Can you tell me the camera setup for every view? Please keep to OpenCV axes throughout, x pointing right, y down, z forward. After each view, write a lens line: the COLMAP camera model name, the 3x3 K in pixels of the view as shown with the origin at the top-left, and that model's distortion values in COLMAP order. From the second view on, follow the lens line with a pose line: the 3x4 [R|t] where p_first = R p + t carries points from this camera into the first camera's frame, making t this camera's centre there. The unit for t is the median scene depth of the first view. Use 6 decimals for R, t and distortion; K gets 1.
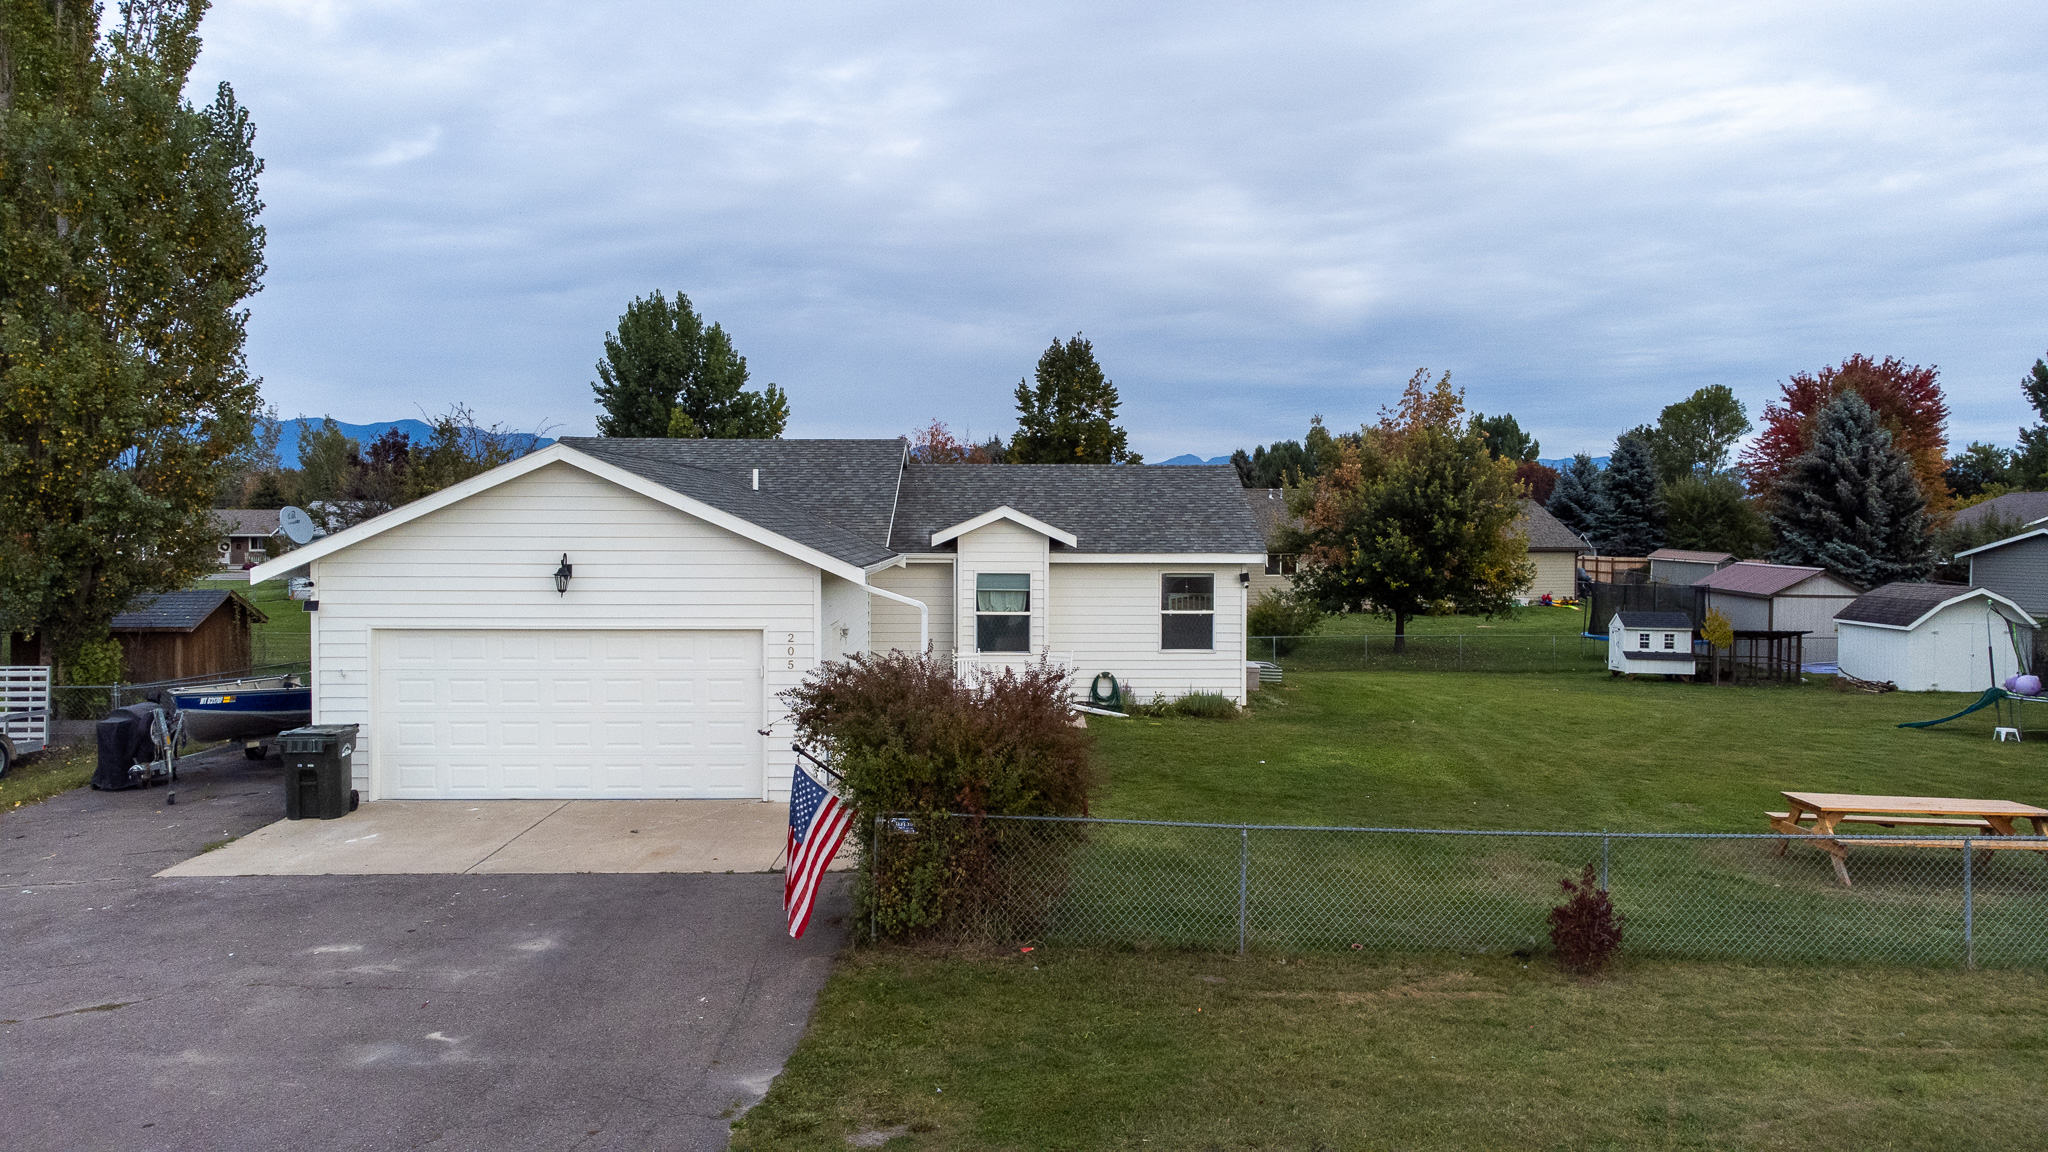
lens RADIAL K [[1518.7, 0, 1024.0], [0, 1518.7, 576.0], [0, 0, 1]] dist [0.049793, 0.002674]
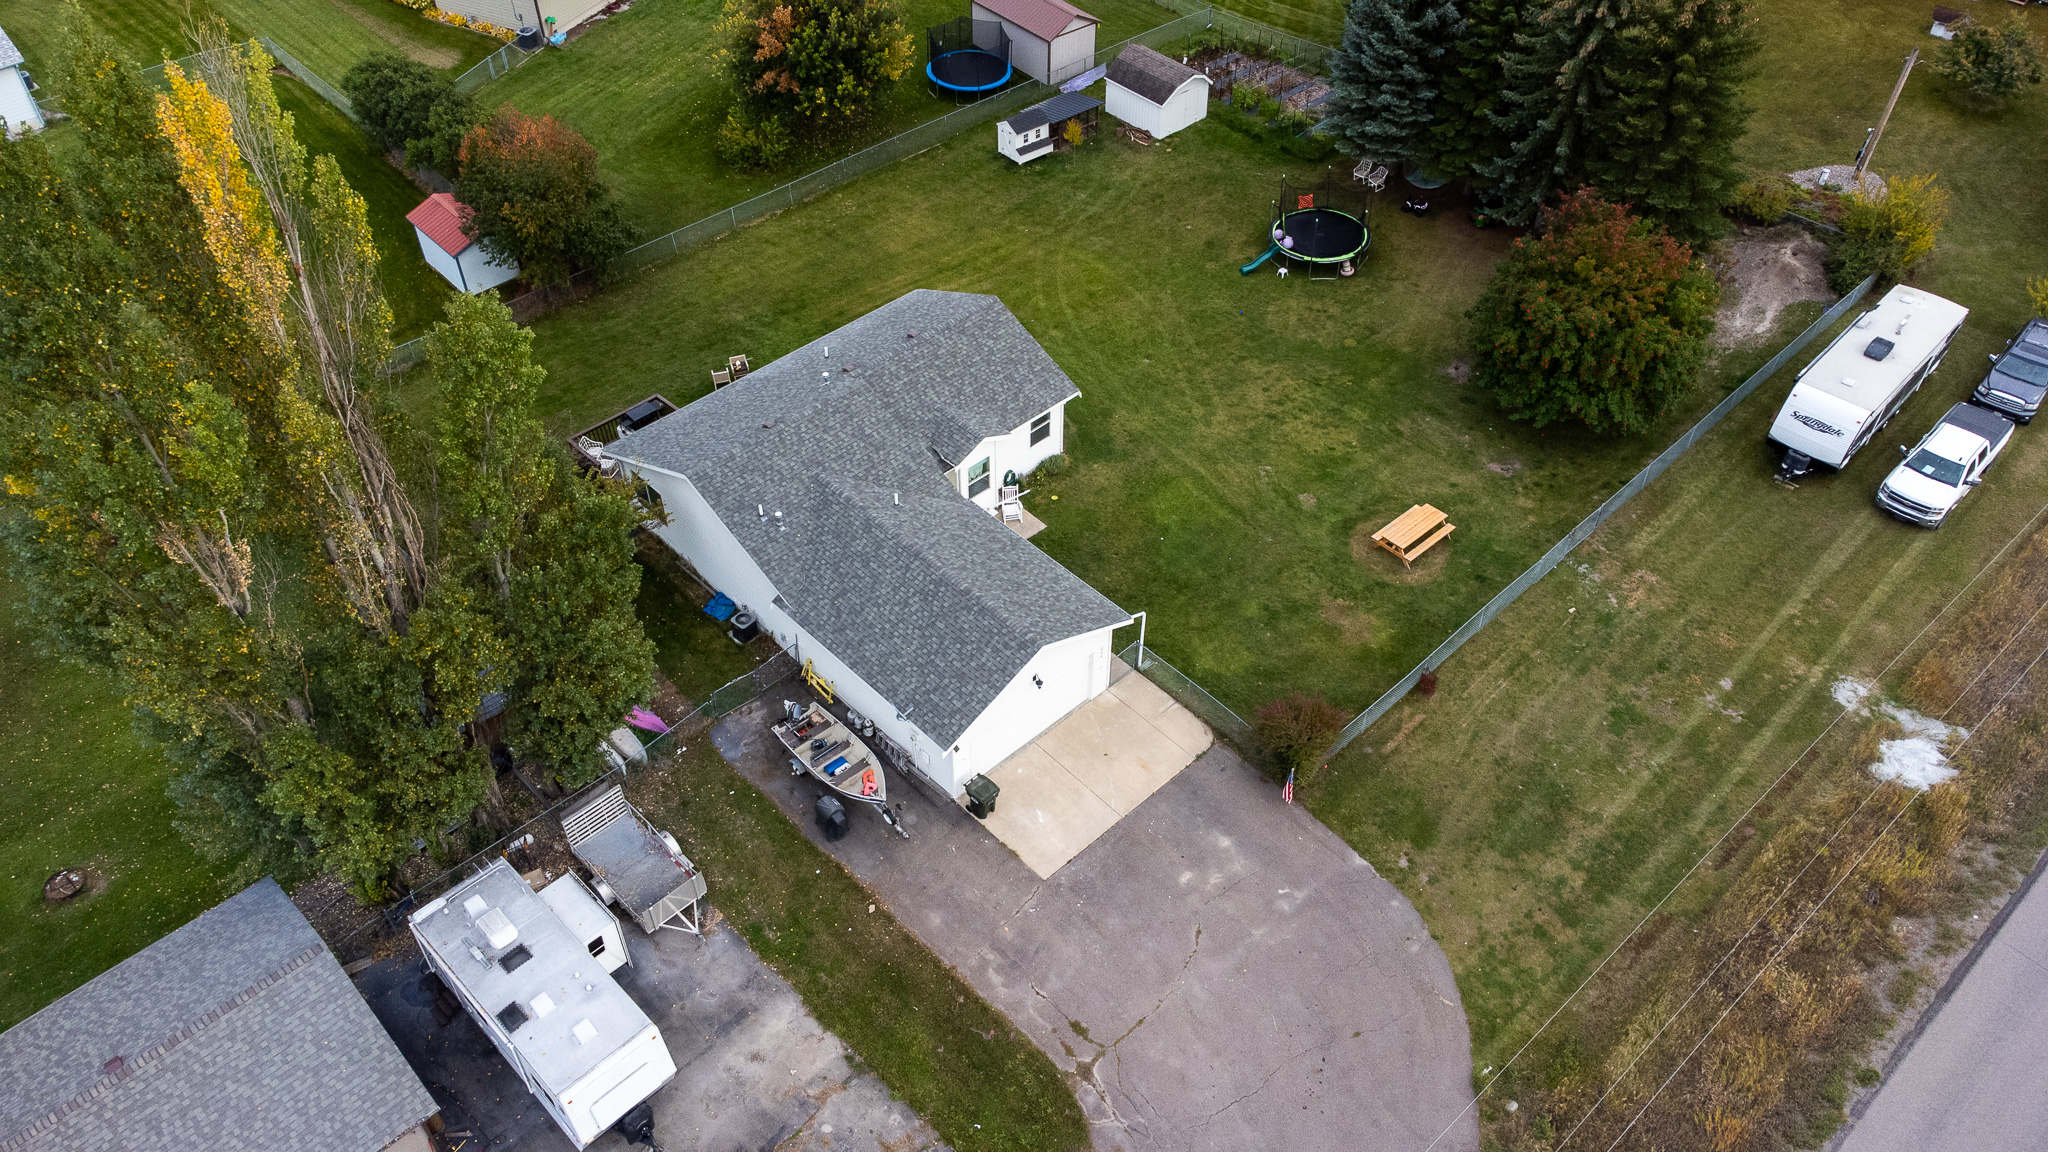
lens RADIAL K [[1518.7, 0, 1024.0], [0, 1518.7, 576.0], [0, 0, 1]] dist [0.049793, 0.002674]
pose [[0.735457, -0.478830, 0.479401, -0.922820], [0.029399, 0.729412, 0.683442, -1.159859], [-0.676934, -0.488548, 0.550528, -0.110543]]
